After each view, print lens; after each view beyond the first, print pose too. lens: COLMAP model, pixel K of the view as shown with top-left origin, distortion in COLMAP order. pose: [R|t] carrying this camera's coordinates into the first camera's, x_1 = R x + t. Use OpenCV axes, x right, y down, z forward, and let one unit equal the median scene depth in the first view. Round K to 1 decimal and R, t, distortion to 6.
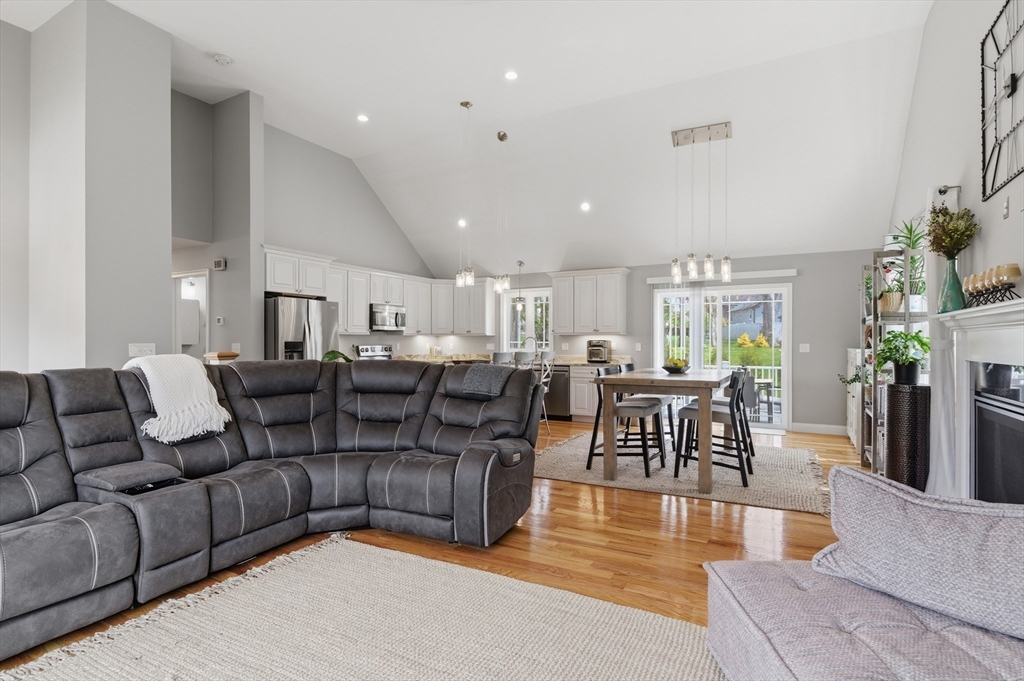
lens RADIAL K [[501.5, 0, 513.4], [0, 501.5, 342.0], [0, 0, 1]] dist [-0.001440, -0.002908]
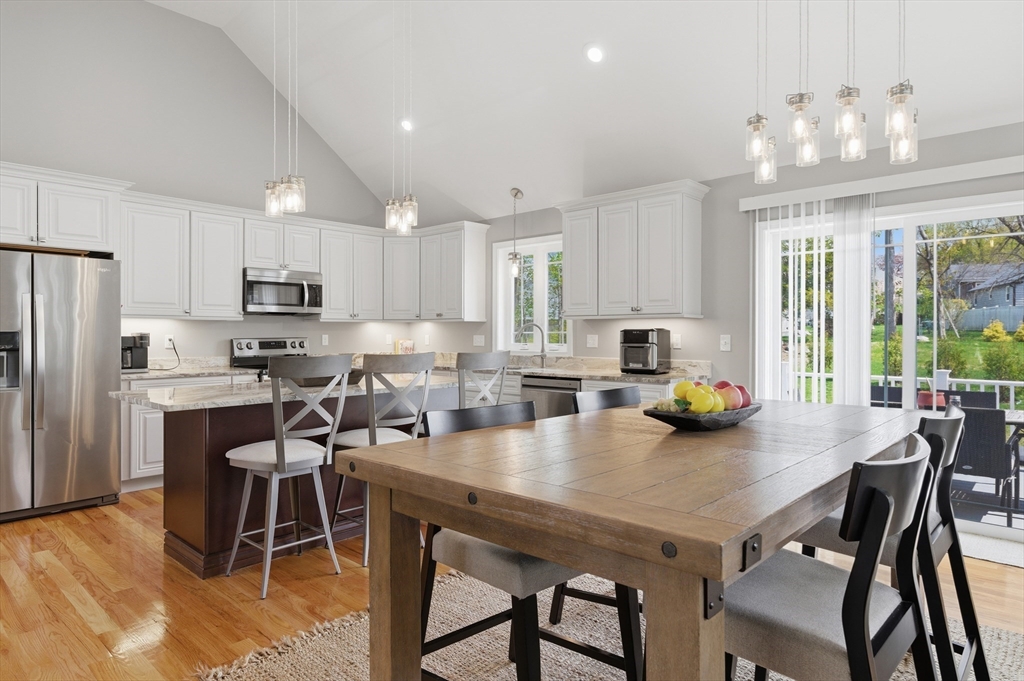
lens RADIAL K [[606.1, 0, 508.2], [0, 606.1, 332.4], [0, 0, 1]] dist [0.007793, -0.003731]
pose [[0.969582, 0.000194, -0.244768, 0.187590], [-0.000833, 0.999997, -0.002509, 0.001368], [0.244767, 0.002637, 0.969578, 0.372671]]
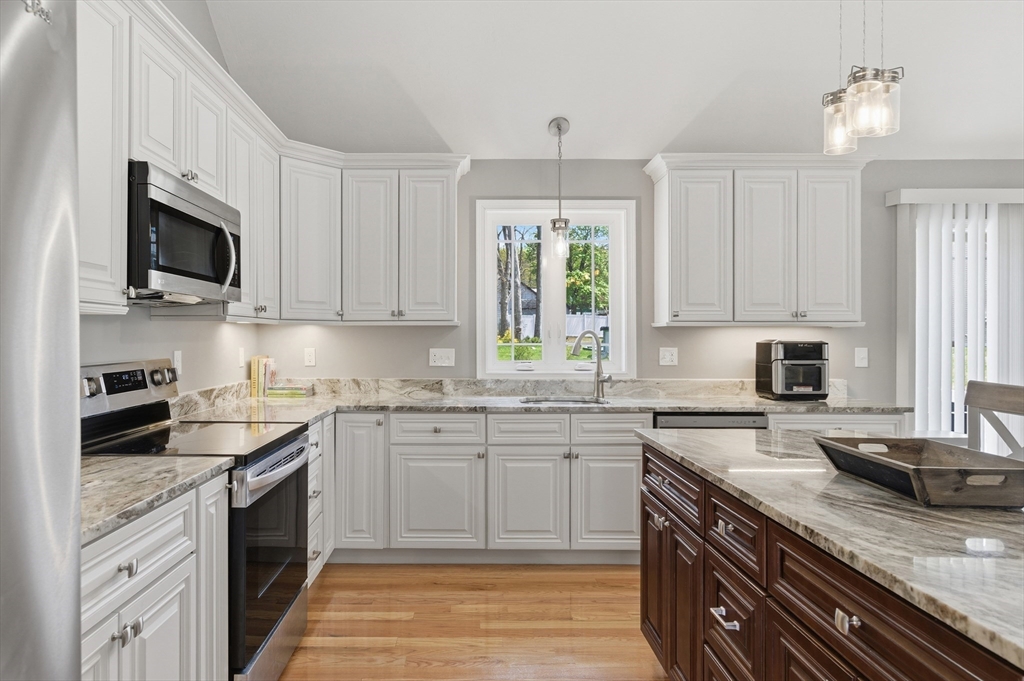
lens RADIAL K [[624.9, 0, 475.1], [0, 624.9, 336.6], [0, 0, 1]] dist [-0.004293, 0.007039]
pose [[0.880545, 0.002430, 0.473957, -0.275405], [-0.002062, 0.999997, -0.001296, -0.005889], [-0.473959, 0.000164, 0.880547, 0.697078]]
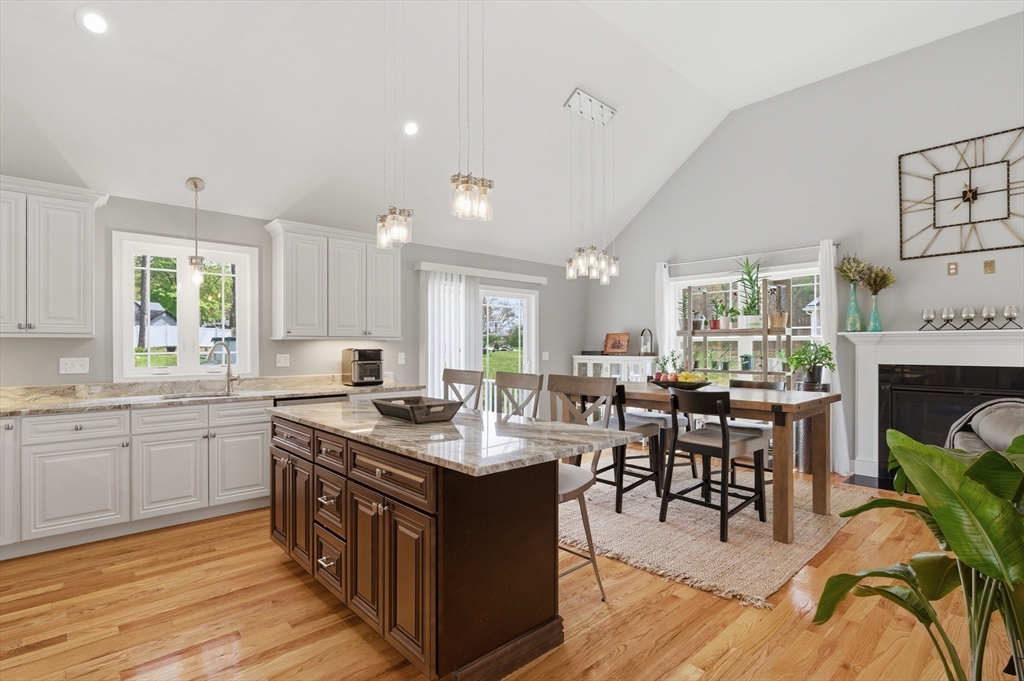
lens RADIAL K [[501.5, 0, 505.9], [0, 501.5, 344.5], [0, 0, 1]] dist [-0.001440, -0.002908]
pose [[0.331746, 0.002824, 0.943364, -0.359582], [0.001639, 0.999992, -0.003570, -0.006643], [-0.943367, 0.002731, 0.331739, 0.632447]]
